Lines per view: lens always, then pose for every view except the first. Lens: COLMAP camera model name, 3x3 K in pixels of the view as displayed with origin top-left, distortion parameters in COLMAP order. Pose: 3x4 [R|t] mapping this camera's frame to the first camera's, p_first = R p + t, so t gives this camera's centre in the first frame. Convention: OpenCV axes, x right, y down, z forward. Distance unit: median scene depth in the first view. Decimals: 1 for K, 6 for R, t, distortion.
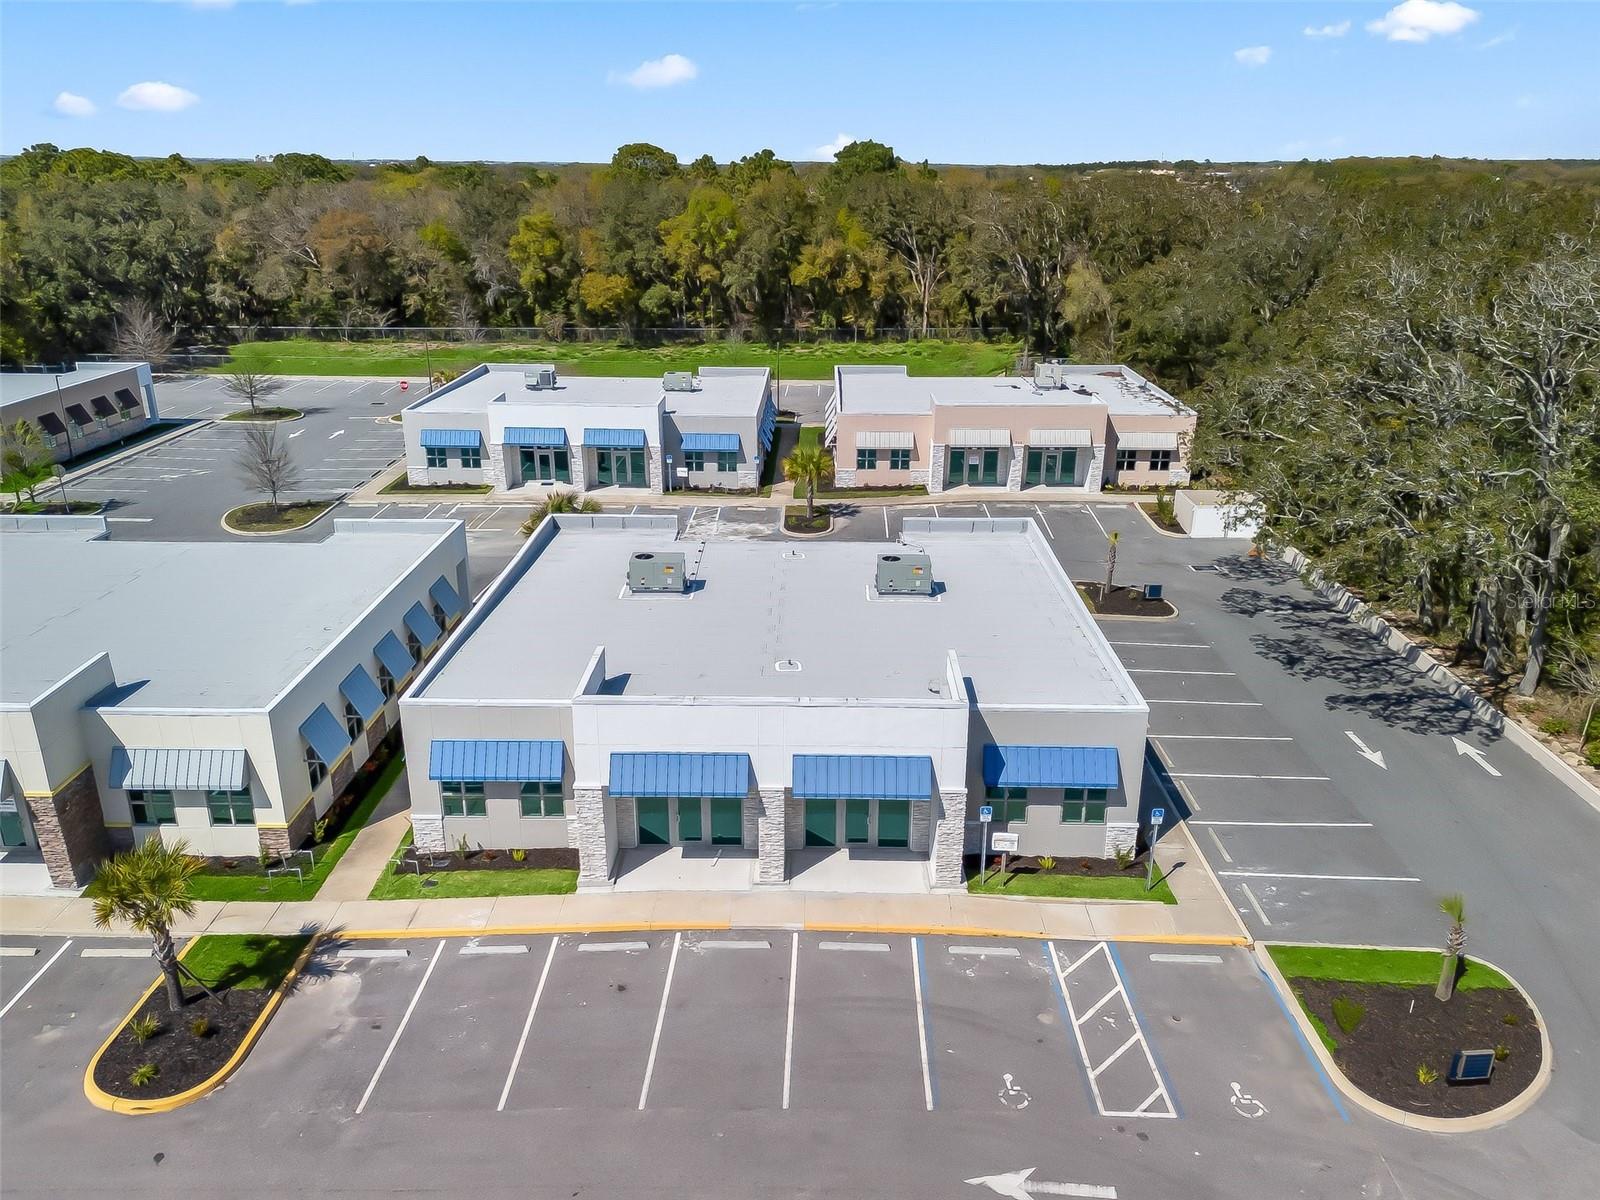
lens RADIAL K [[1150.3, 0, 806.9], [0, 1150.3, 637.9], [0, 0, 1]] dist [0.067639, -0.046946]
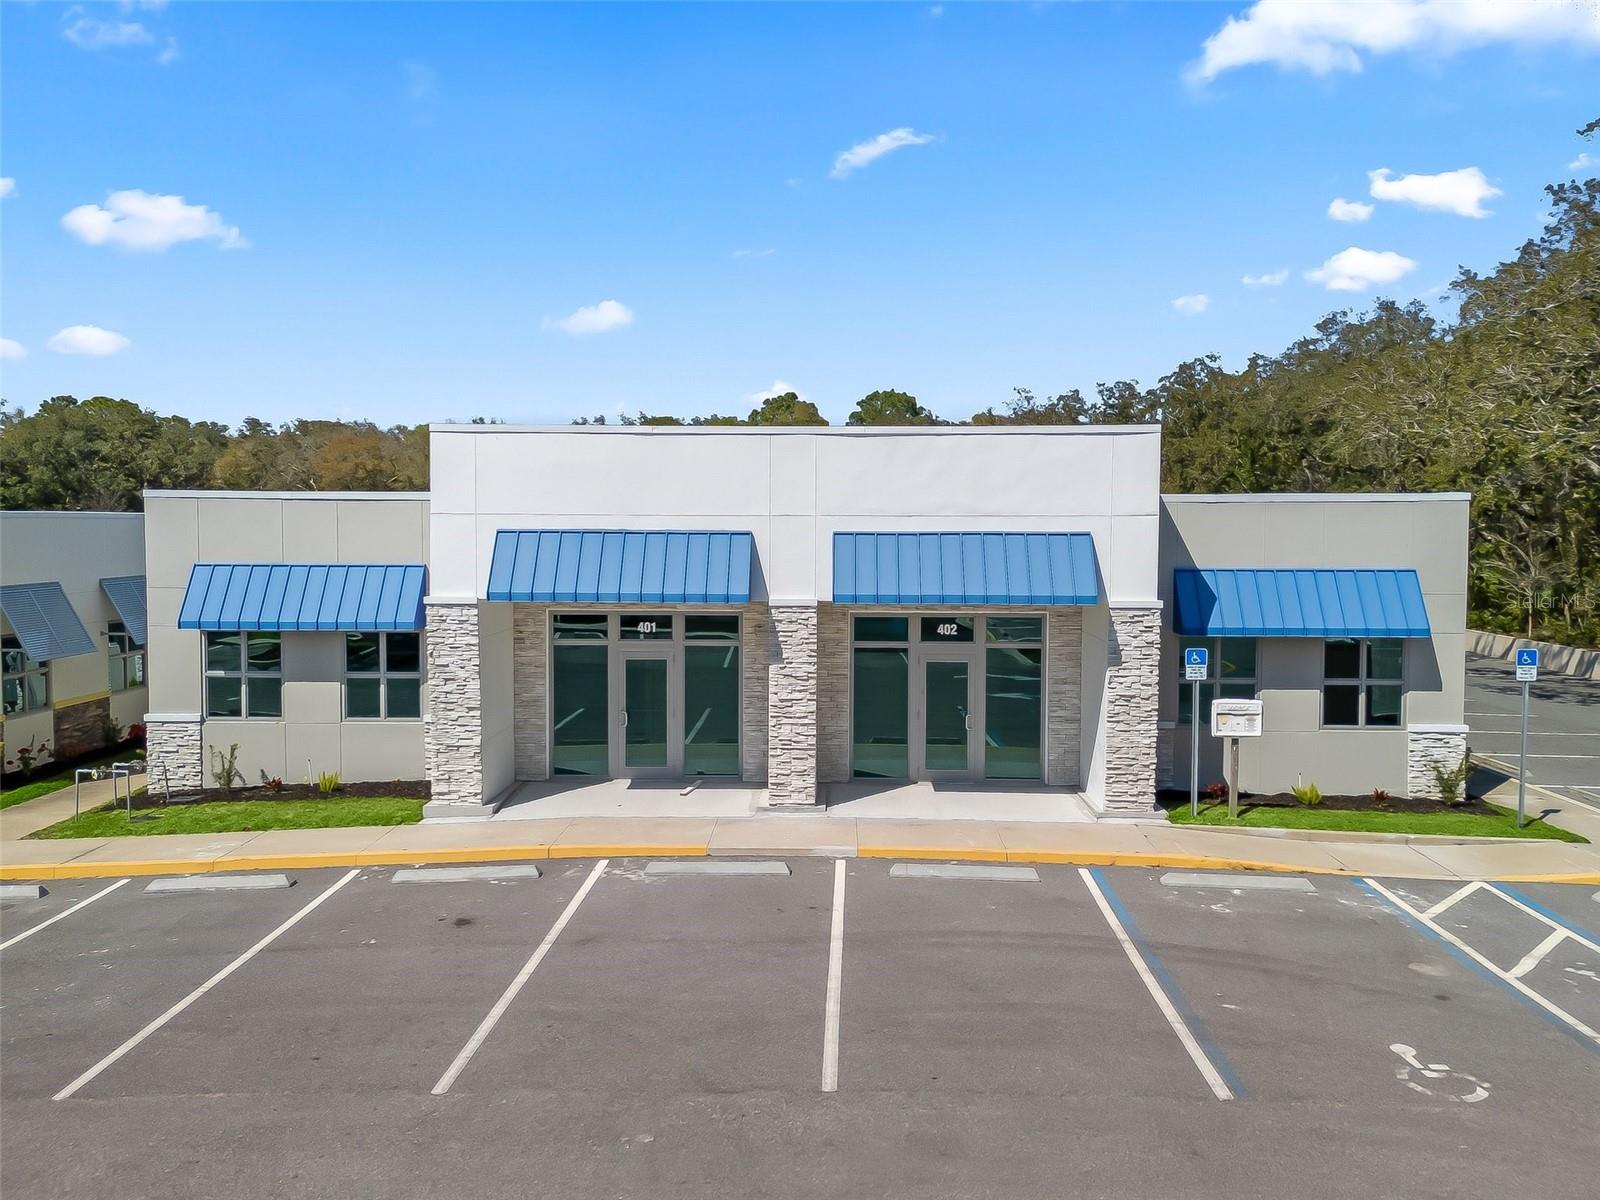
lens RADIAL K [[1181.7, 0, 812.3], [0, 1181.7, 601.0], [0, 0, 1]] dist [0.040468, -0.004335]
pose [[0.999942, 0.002229, -0.010528, -0.015930], [-0.005400, 0.950167, -0.311696, 0.292794], [0.009308, 0.311735, 0.950124, 0.462487]]
